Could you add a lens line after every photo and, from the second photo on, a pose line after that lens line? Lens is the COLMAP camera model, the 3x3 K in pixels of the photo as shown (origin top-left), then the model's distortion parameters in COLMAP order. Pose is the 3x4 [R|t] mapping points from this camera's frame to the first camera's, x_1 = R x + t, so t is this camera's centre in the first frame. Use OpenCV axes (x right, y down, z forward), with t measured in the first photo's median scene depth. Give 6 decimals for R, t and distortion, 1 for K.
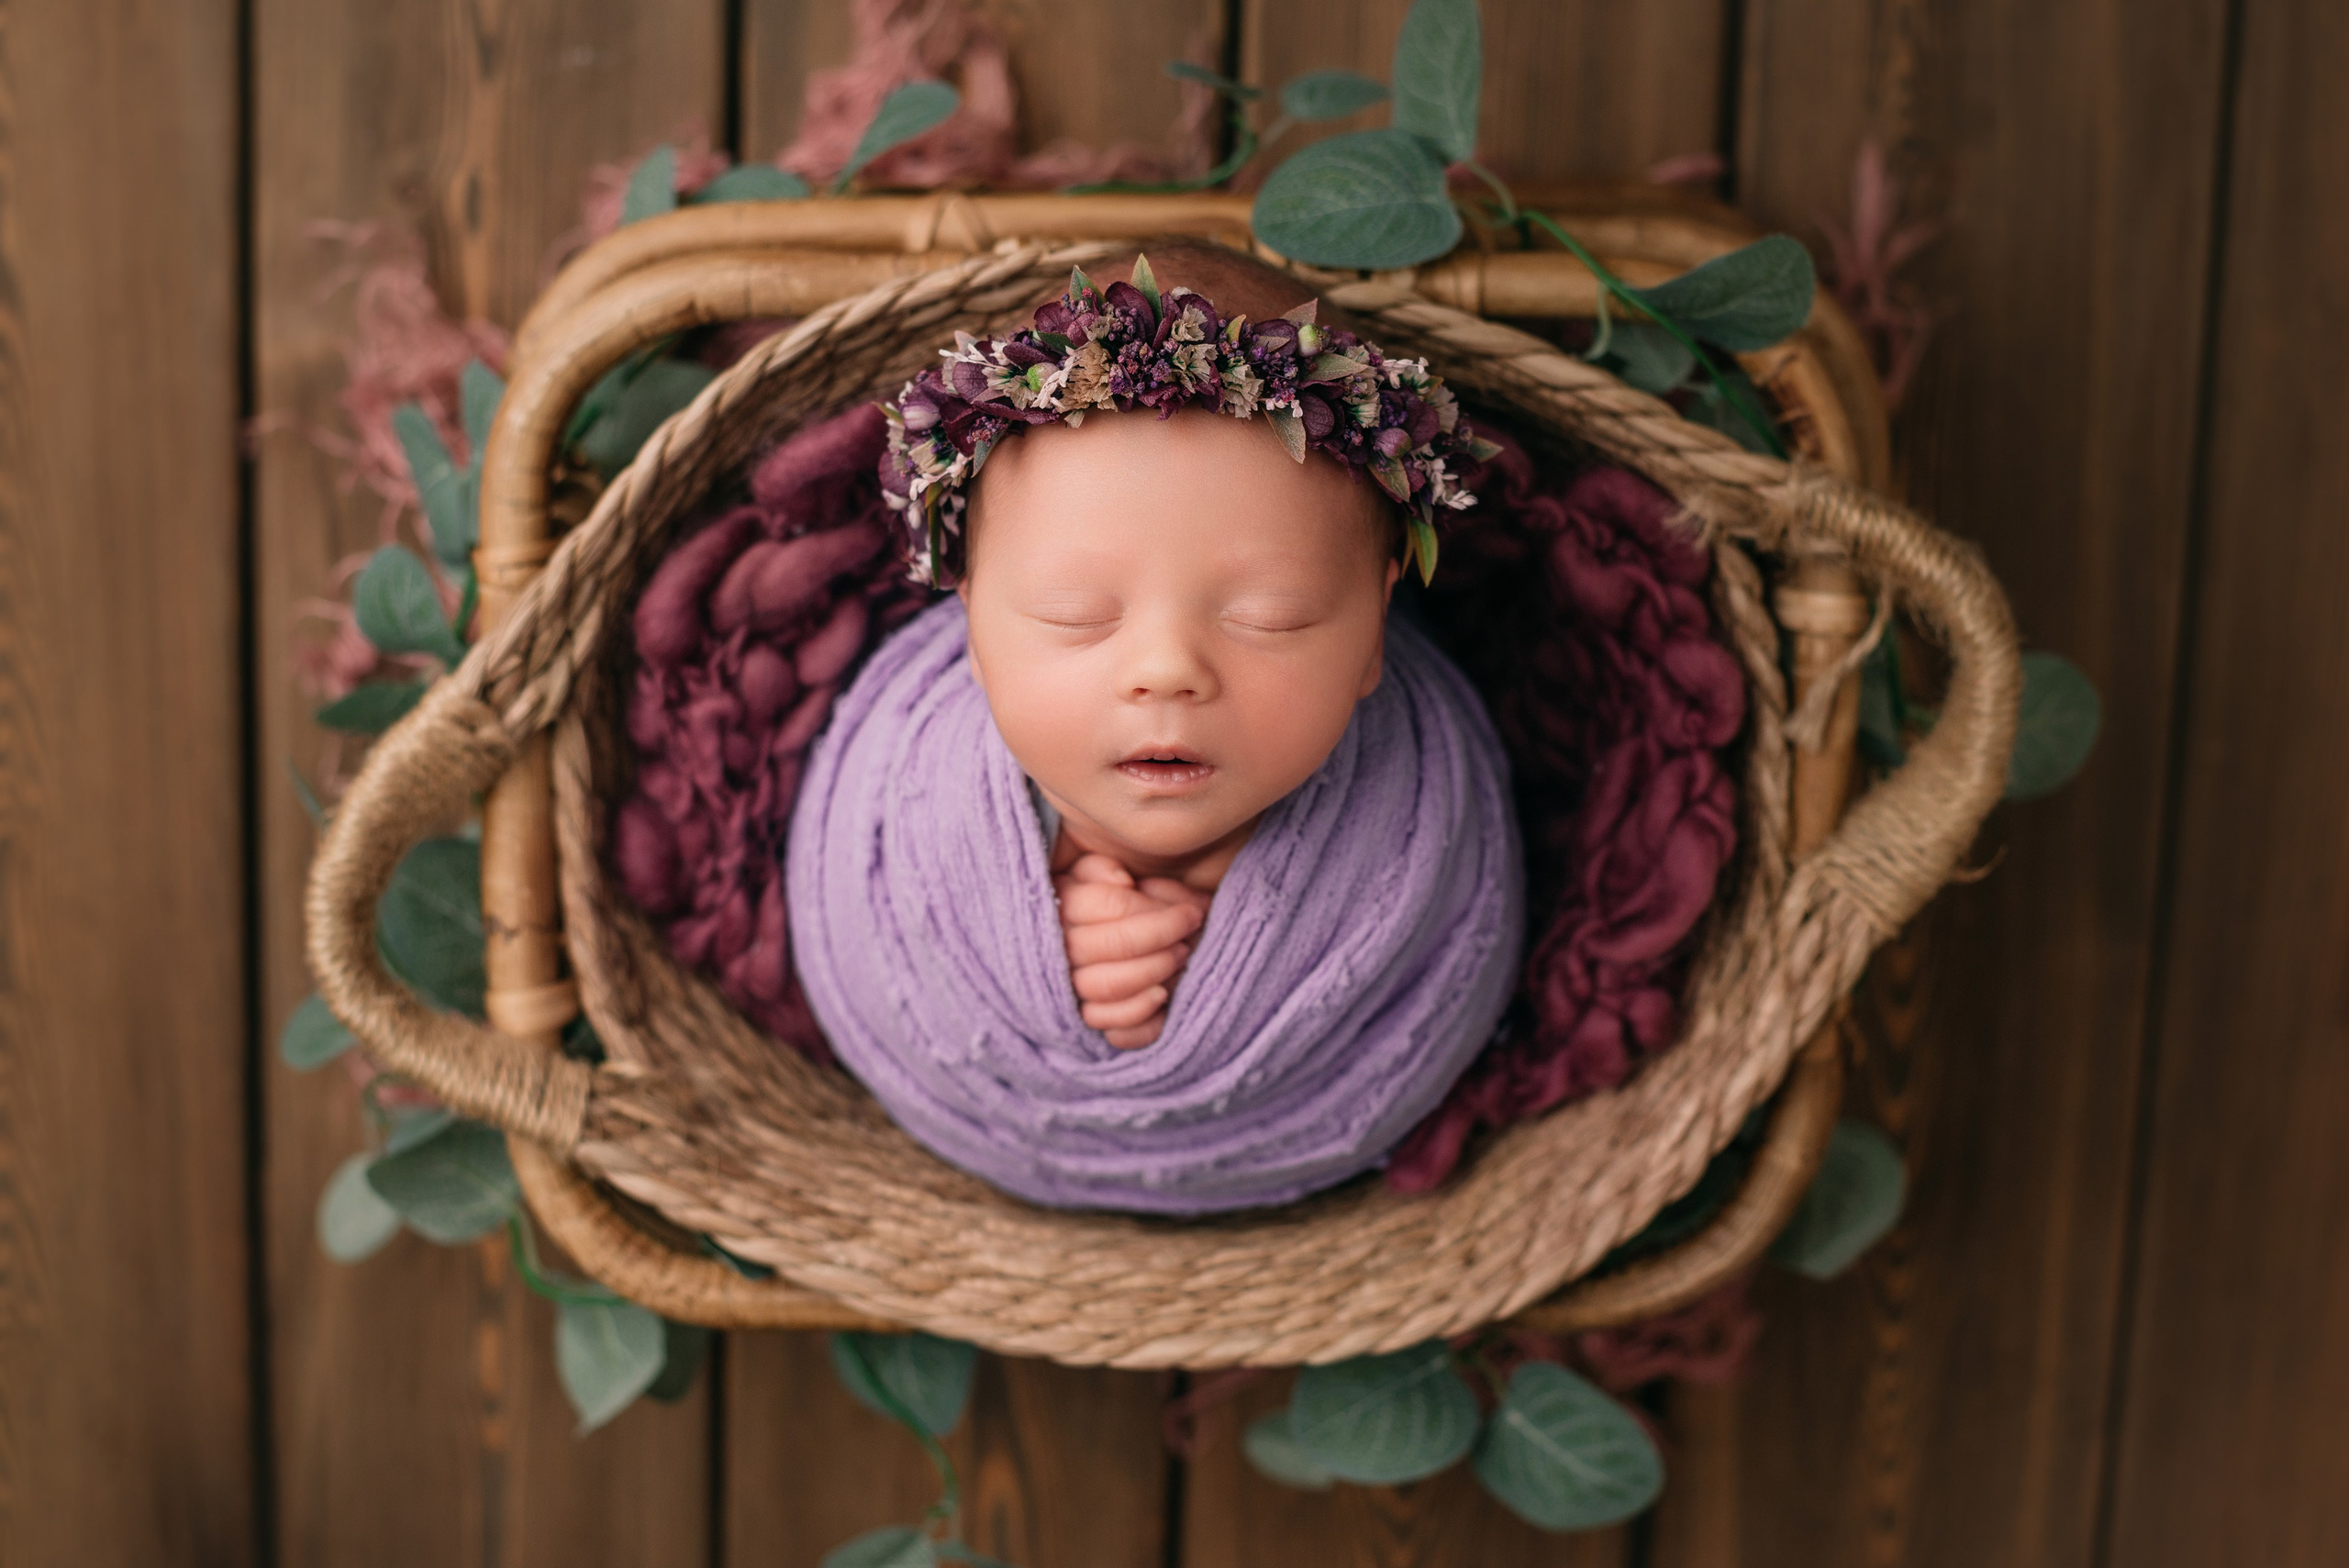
lens RADIAL K [[3349.9, 0, 1181.0], [0, 3349.9, 751.9], [0, 0, 1]] dist [-0.177007, 0.056713]
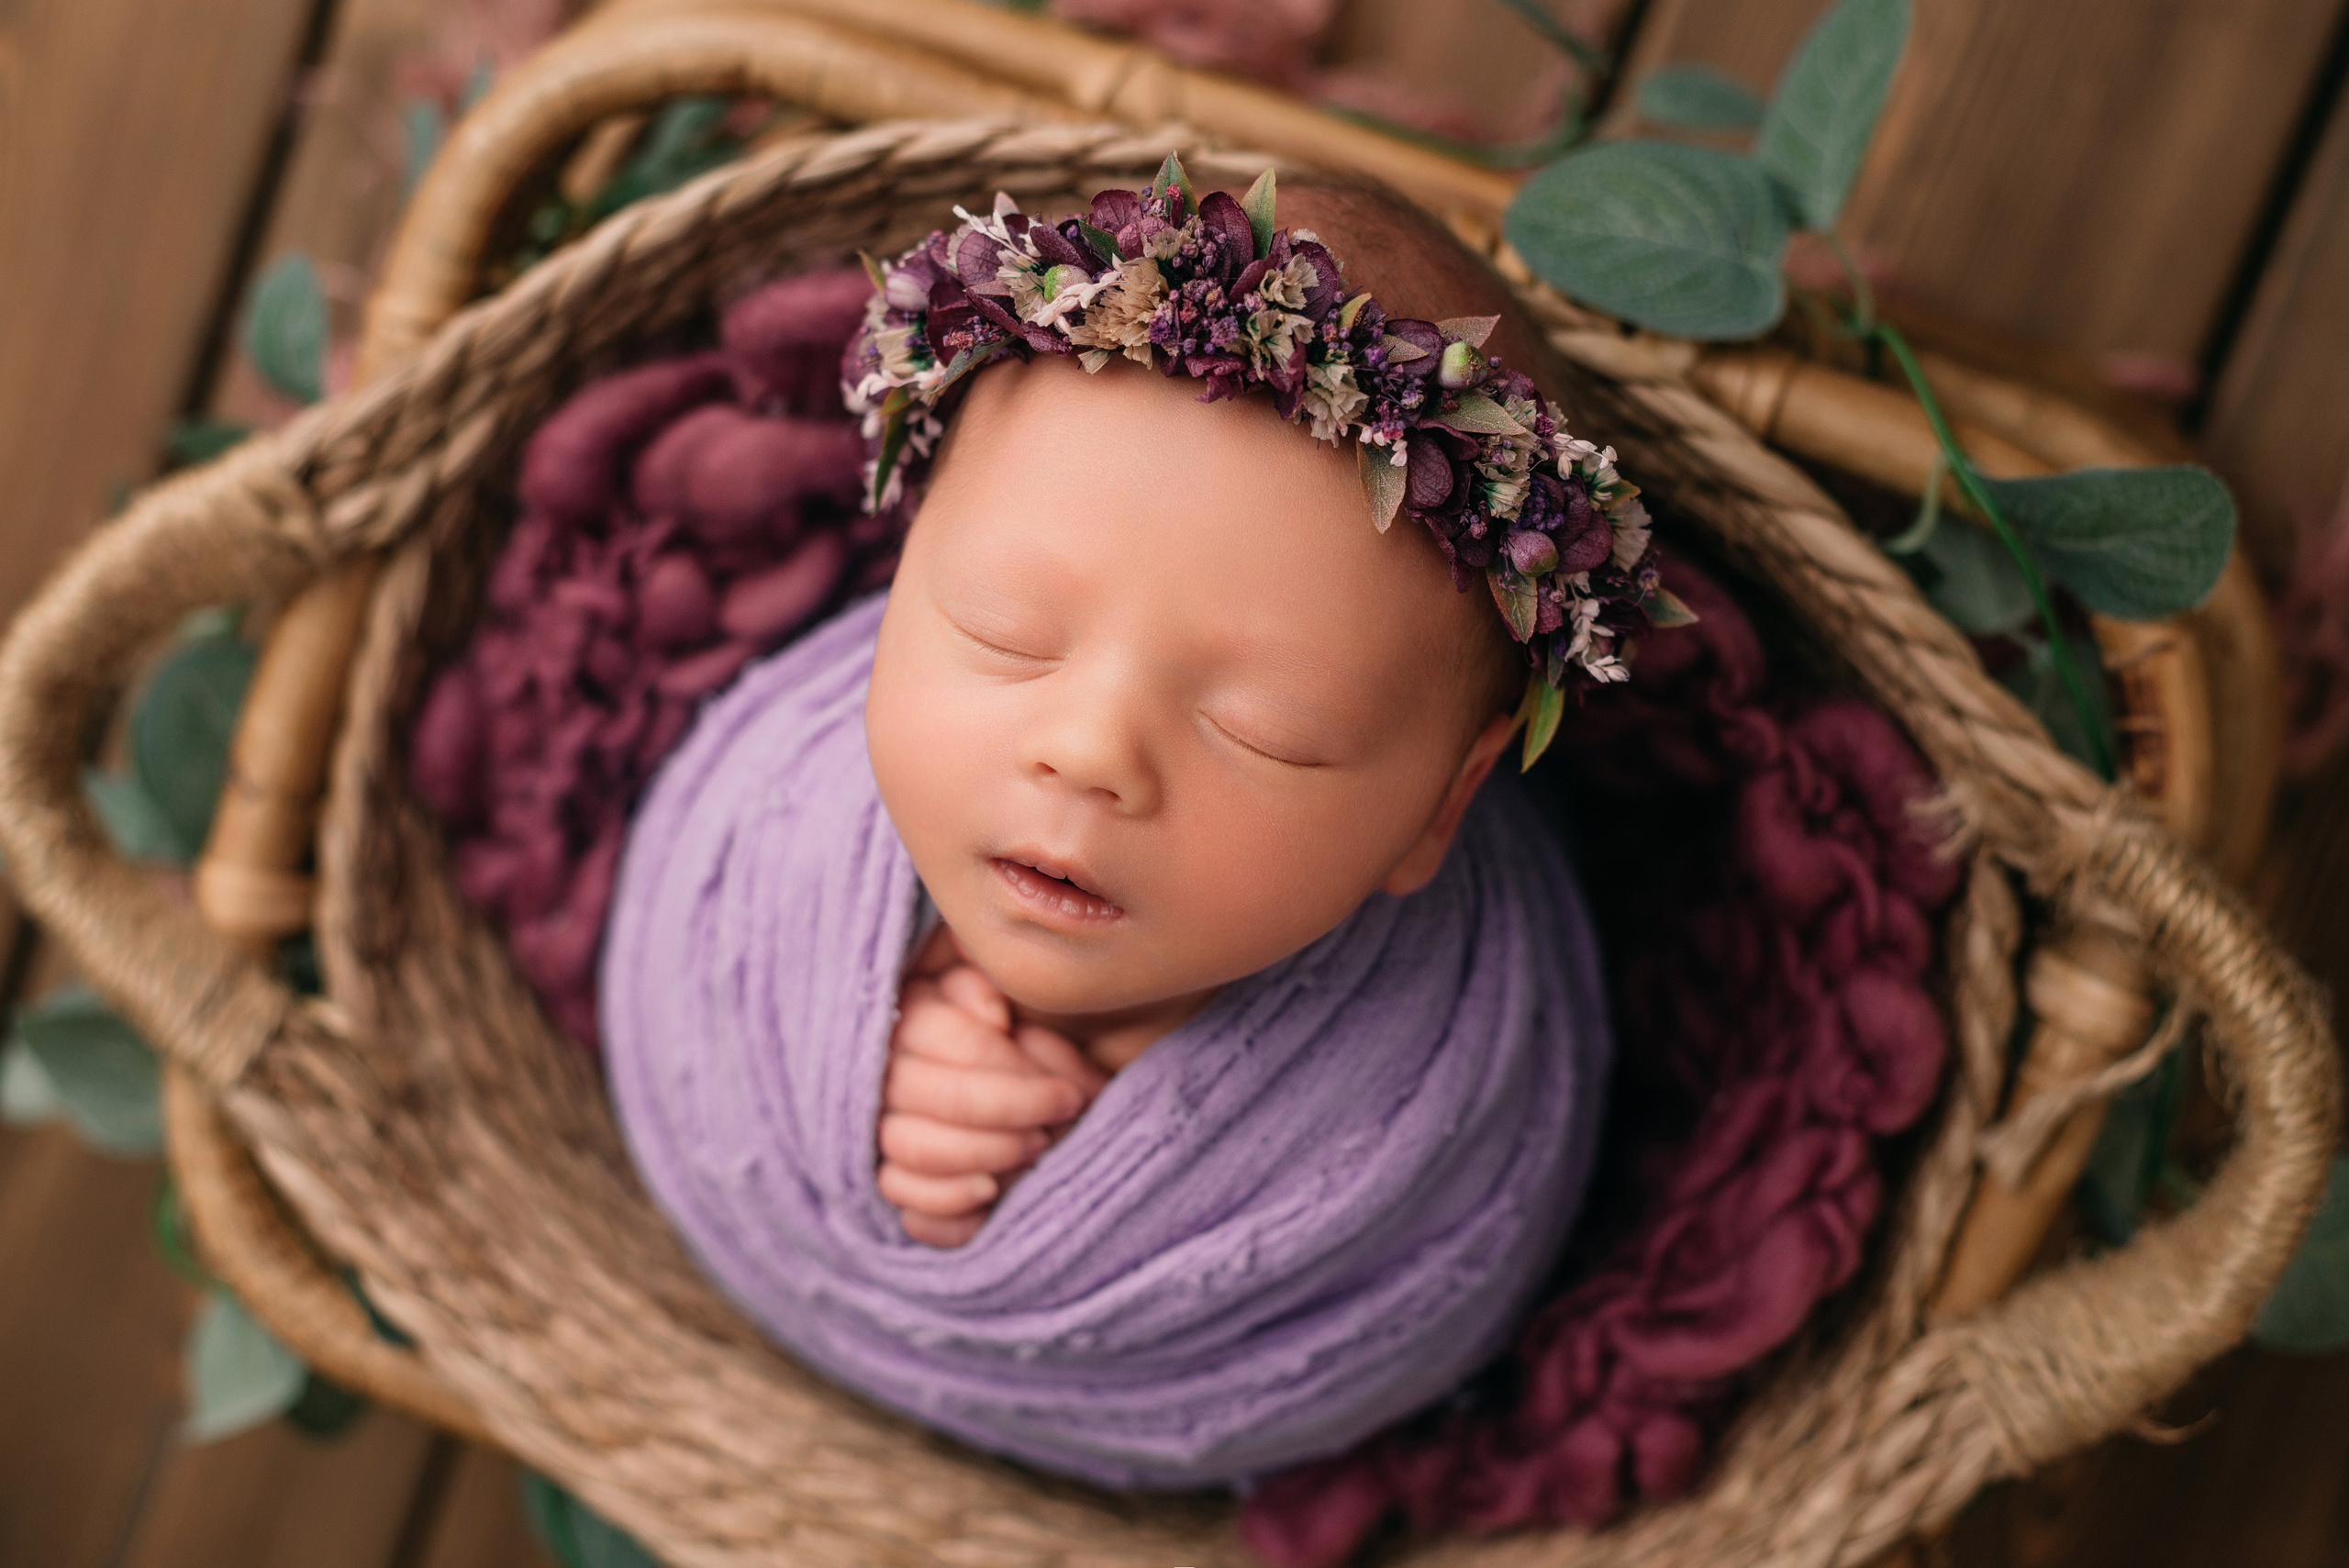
lens RADIAL K [[3596.1, 0, 1174.5], [0, 3596.1, 784.0], [0, 0, 1]] dist [-0.182885, 0.189254]
pose [[0.933483, 0.342664, -0.105790, 0.078735], [-0.343708, 0.939035, 0.008774, -0.026748], [0.102347, 0.028171, 0.994350, 0.242079]]
